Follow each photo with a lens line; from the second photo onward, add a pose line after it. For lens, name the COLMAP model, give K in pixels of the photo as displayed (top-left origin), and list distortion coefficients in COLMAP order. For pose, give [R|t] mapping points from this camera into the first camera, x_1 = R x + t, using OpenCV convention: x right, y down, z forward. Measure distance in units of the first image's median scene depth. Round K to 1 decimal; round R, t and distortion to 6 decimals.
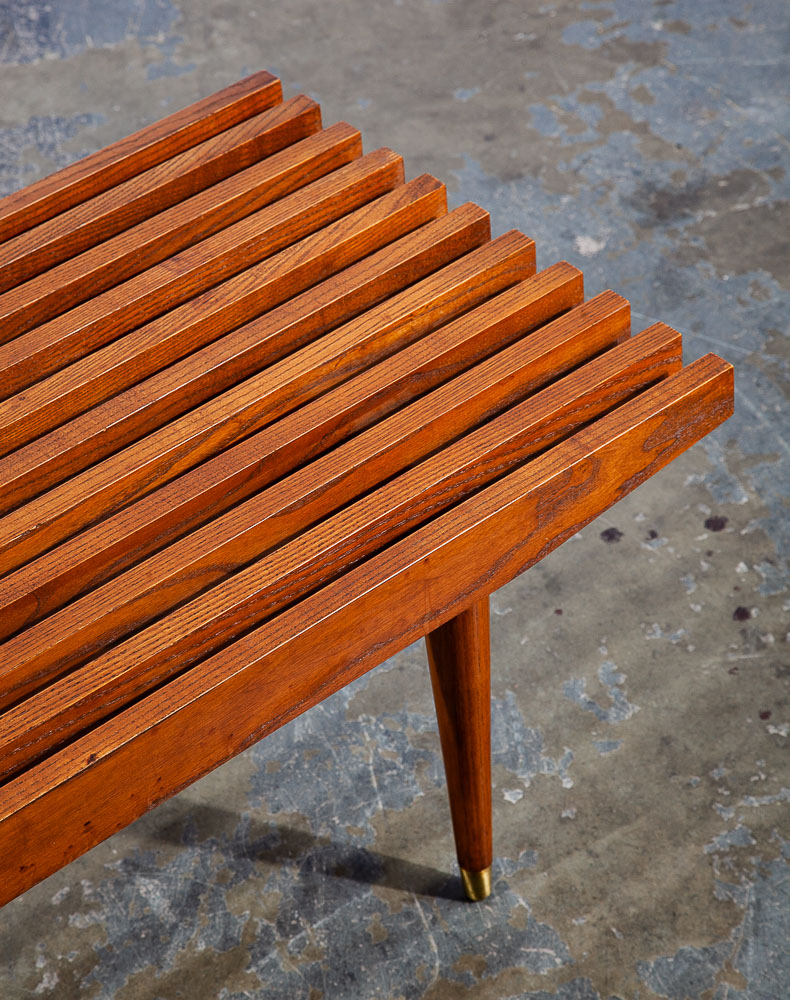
lens RADIAL K [[3042.3, 0, 407.7], [0, 3042.3, 407.9], [0, 0, 1]] dist [0.516068, 0.000000]
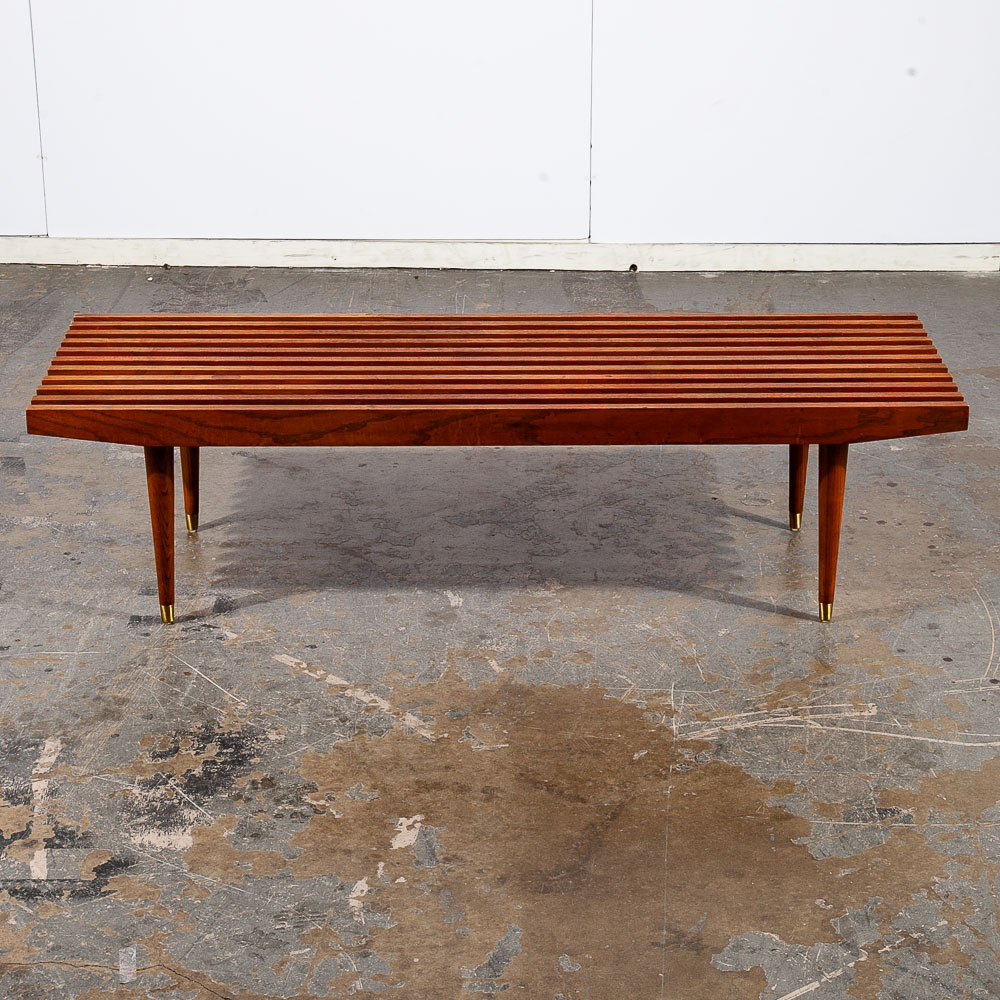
lens RADIAL K [[2480.8, 0, 504.0], [0, 2480.8, 495.0], [0, 0, 1]] dist [0.158260, 0.000000]
pose [[0.975576, 0.140971, -0.168462, 0.110546], [-0.185800, 0.938665, -0.290493, 0.660282], [0.117178, 0.314698, 0.941931, -0.836520]]
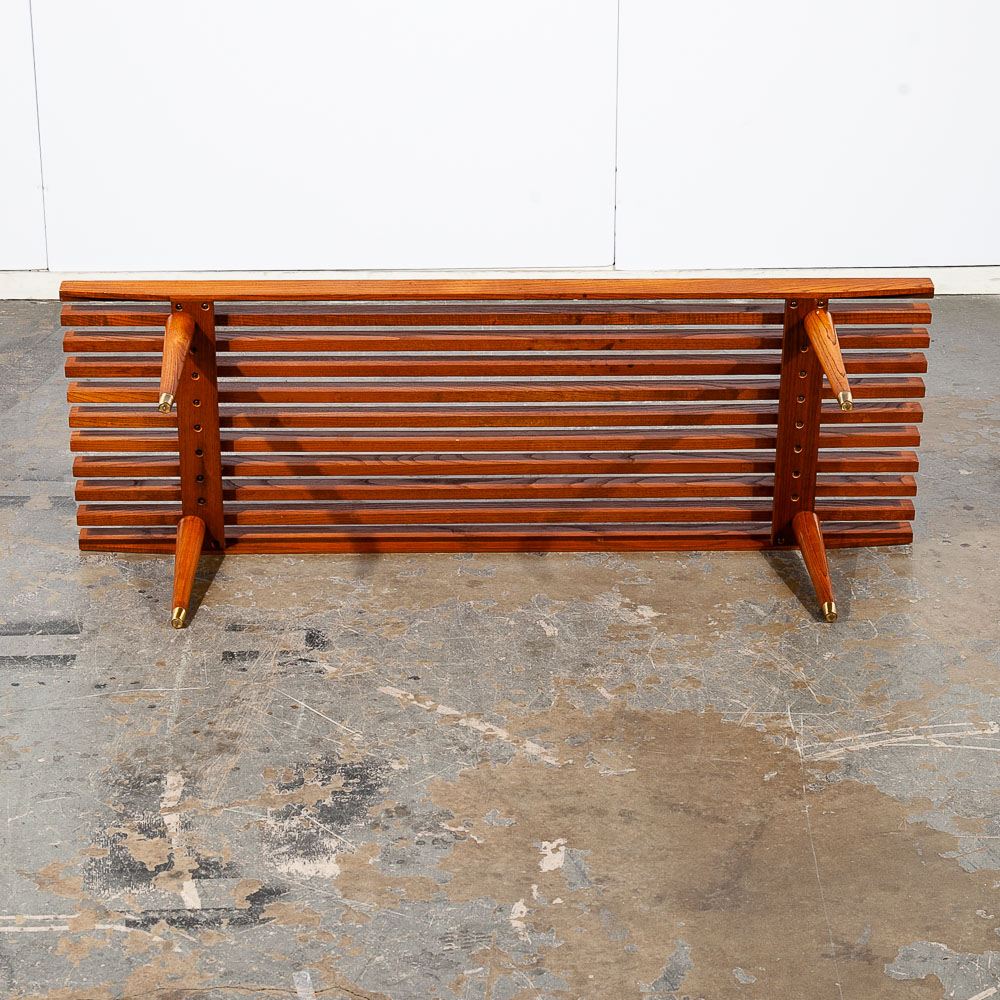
lens RADIAL K [[2719.7, 0, 503.5], [0, 2719.7, 498.1], [0, 0, 1]] dist [0.204844, 0.000000]
pose [[0.985604, 0.119987, -0.119111, -0.033980], [-0.152540, 0.934911, -0.320427, 0.756819], [0.072911, 0.333983, 0.939755, -0.980266]]
